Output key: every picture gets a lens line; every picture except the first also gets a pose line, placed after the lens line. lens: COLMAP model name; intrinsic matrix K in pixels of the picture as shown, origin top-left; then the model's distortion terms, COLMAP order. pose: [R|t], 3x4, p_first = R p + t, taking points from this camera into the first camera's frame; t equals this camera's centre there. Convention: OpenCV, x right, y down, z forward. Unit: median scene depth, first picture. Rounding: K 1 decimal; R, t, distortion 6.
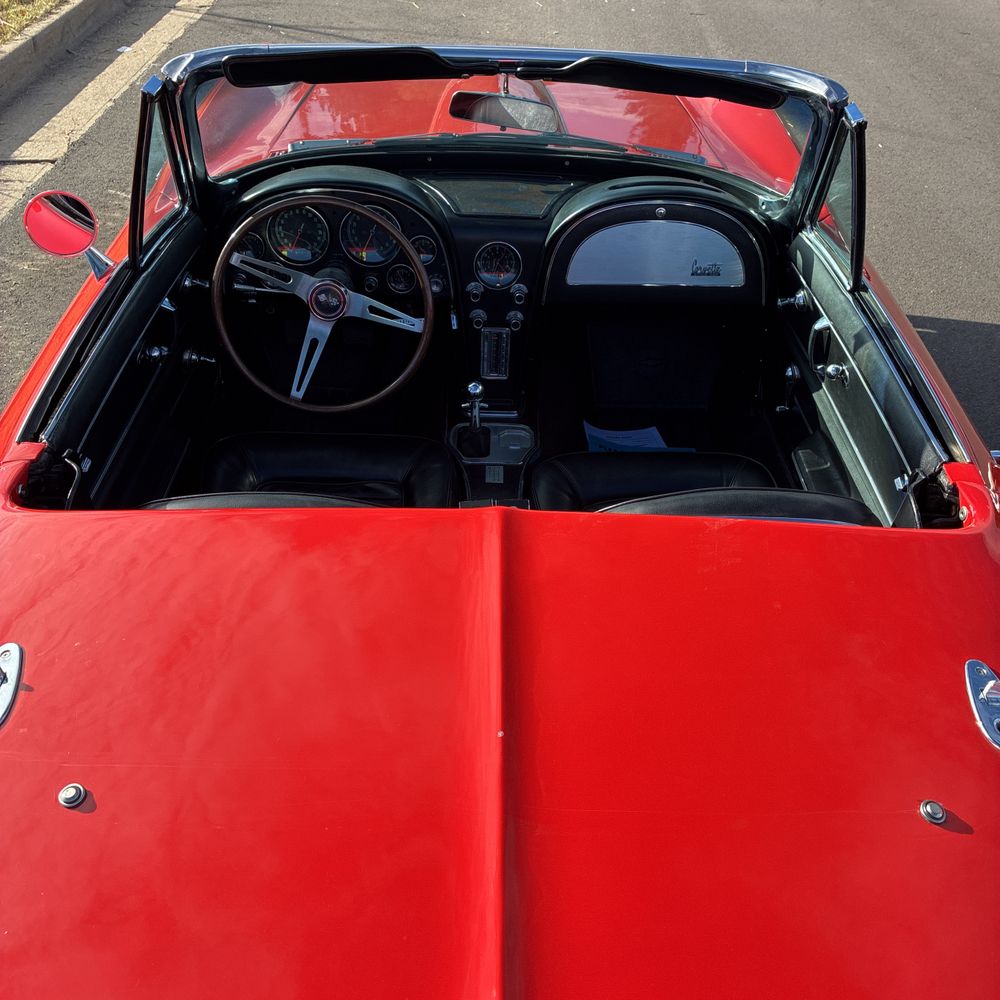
lens RADIAL K [[1009.0, 0, 495.6], [0, 1009.0, 499.3], [0, 0, 1]] dist [0.022034, -0.007766]
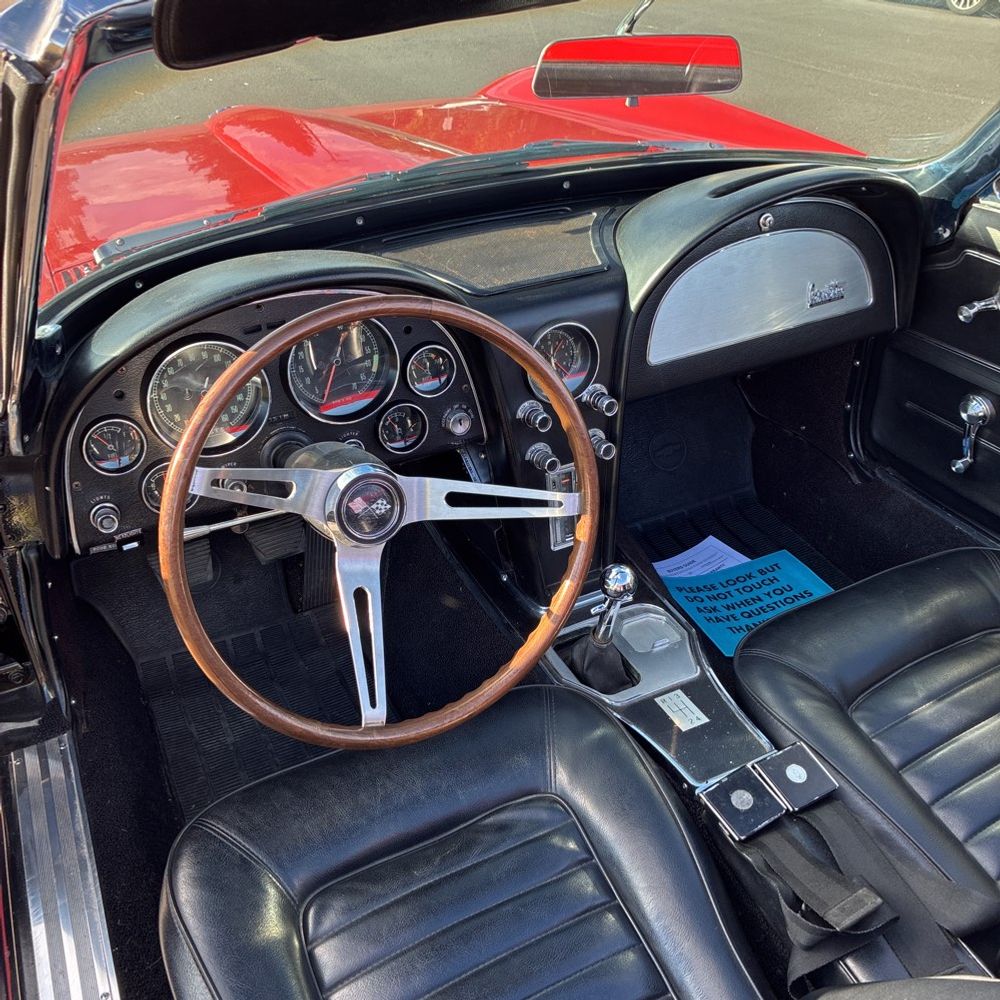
lens RADIAL K [[1016.3, 0, 500.0], [0, 1016.3, 500.0], [0, 0, 1]] dist [0.001560, -0.008615]
pose [[0.898956, -0.285359, 0.332338, -0.247934], [0.310416, 0.950306, -0.023687, -0.154701], [-0.309063, 0.124456, 0.942863, 0.472619]]
